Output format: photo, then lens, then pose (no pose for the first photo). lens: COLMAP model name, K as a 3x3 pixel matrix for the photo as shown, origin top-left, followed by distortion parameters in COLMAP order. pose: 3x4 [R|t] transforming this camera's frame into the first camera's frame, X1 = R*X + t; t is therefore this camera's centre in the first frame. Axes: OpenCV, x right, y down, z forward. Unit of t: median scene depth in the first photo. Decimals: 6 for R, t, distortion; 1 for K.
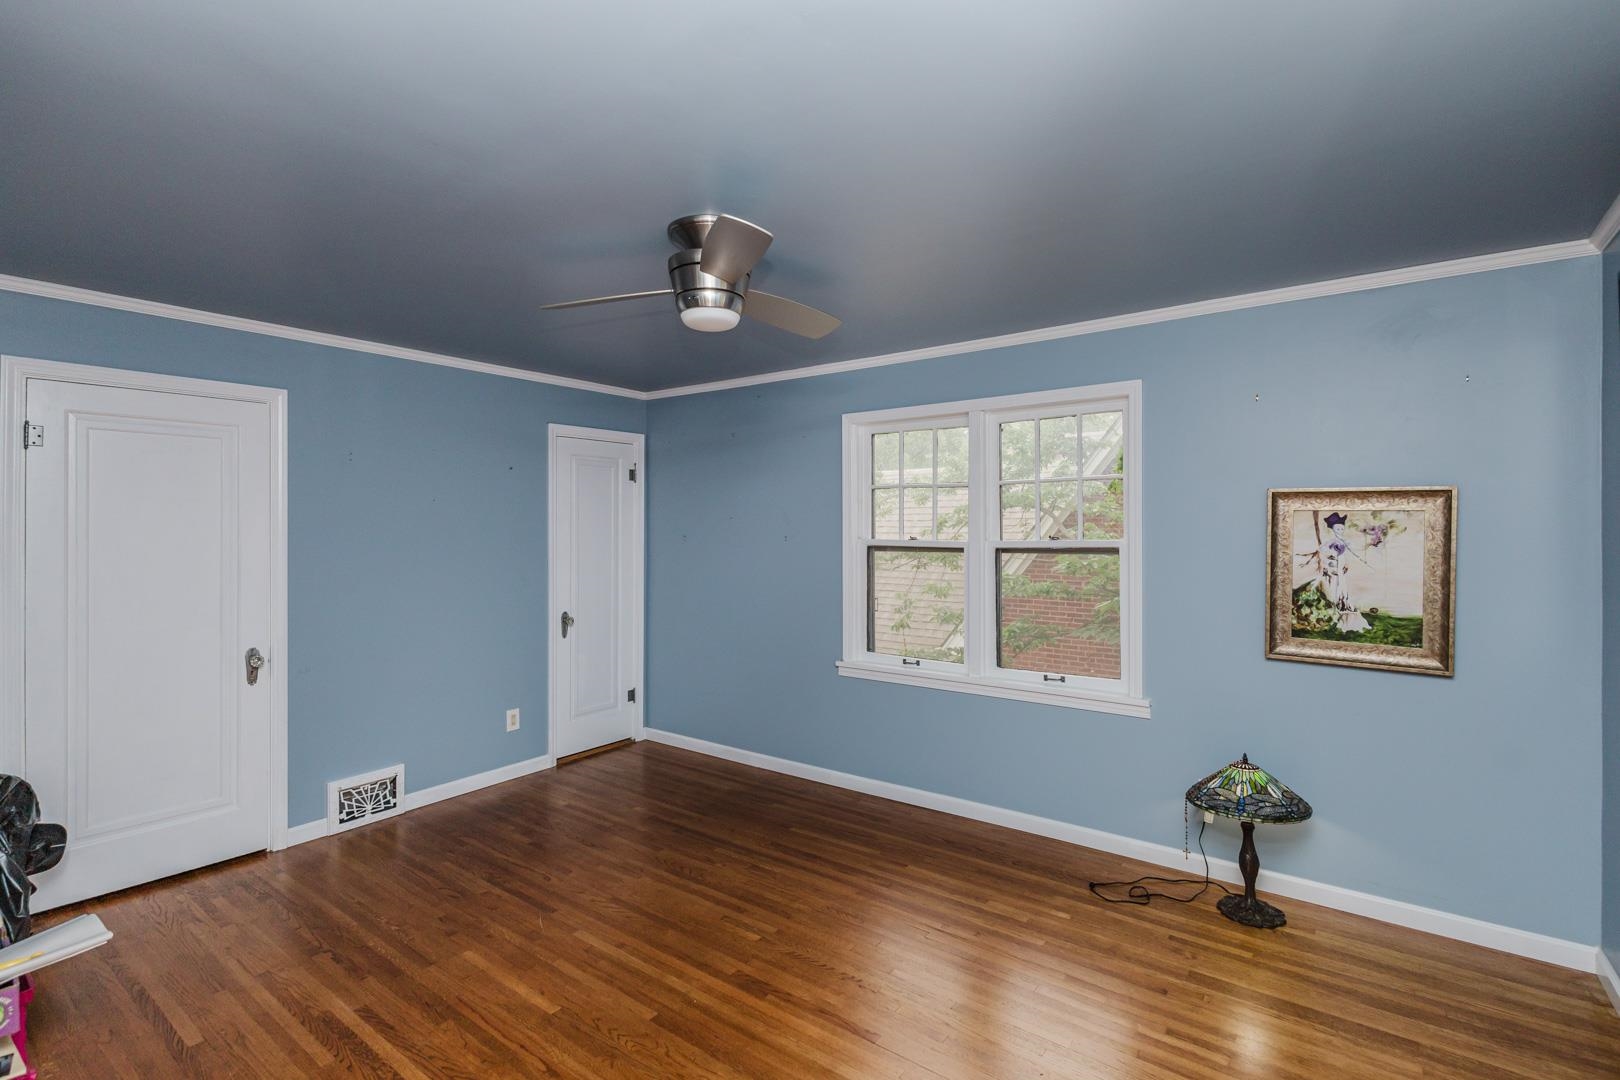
lens RADIAL K [[741.7, 0, 810.5], [0, 741.7, 532.7], [0, 0, 1]] dist [0.008514, -0.003969]
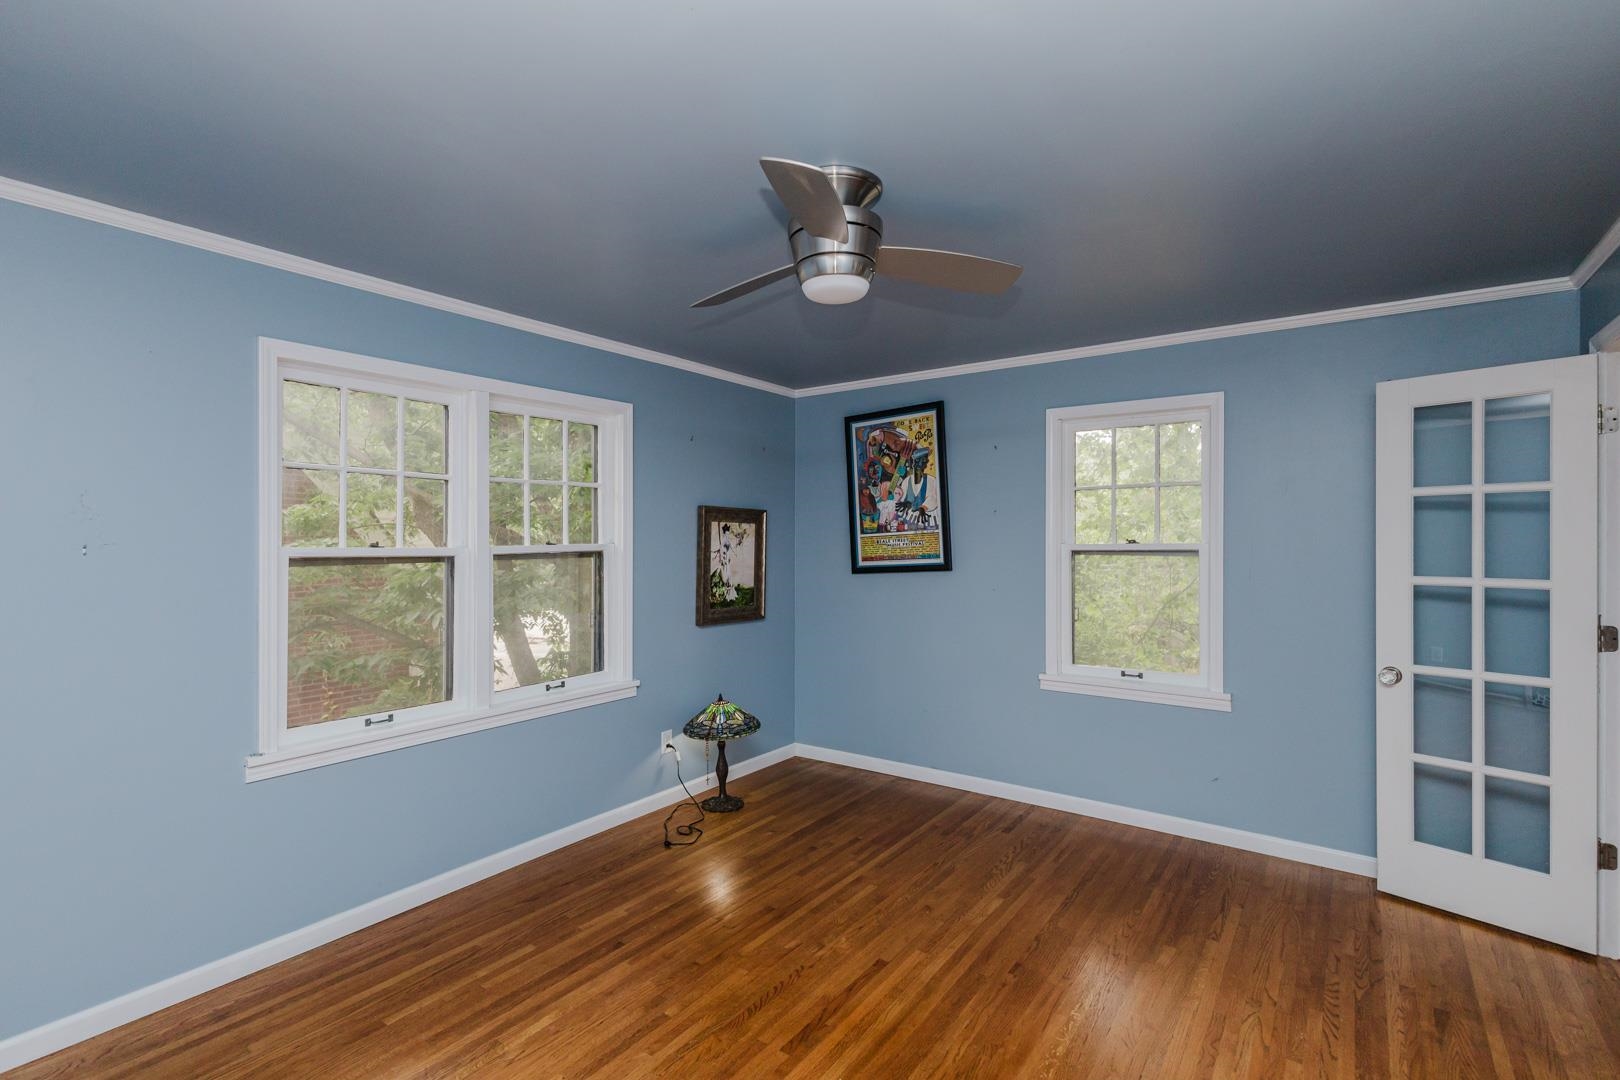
lens RADIAL K [[741.7, 0, 810.2], [0, 741.7, 540.7], [0, 0, 1]] dist [0.008514, -0.003969]
pose [[-0.017192, -0.000229, 0.999852, -0.824396], [0.004950, 0.999988, 0.000315, 0.008308], [-0.999840, 0.004954, -0.017190, 0.854607]]
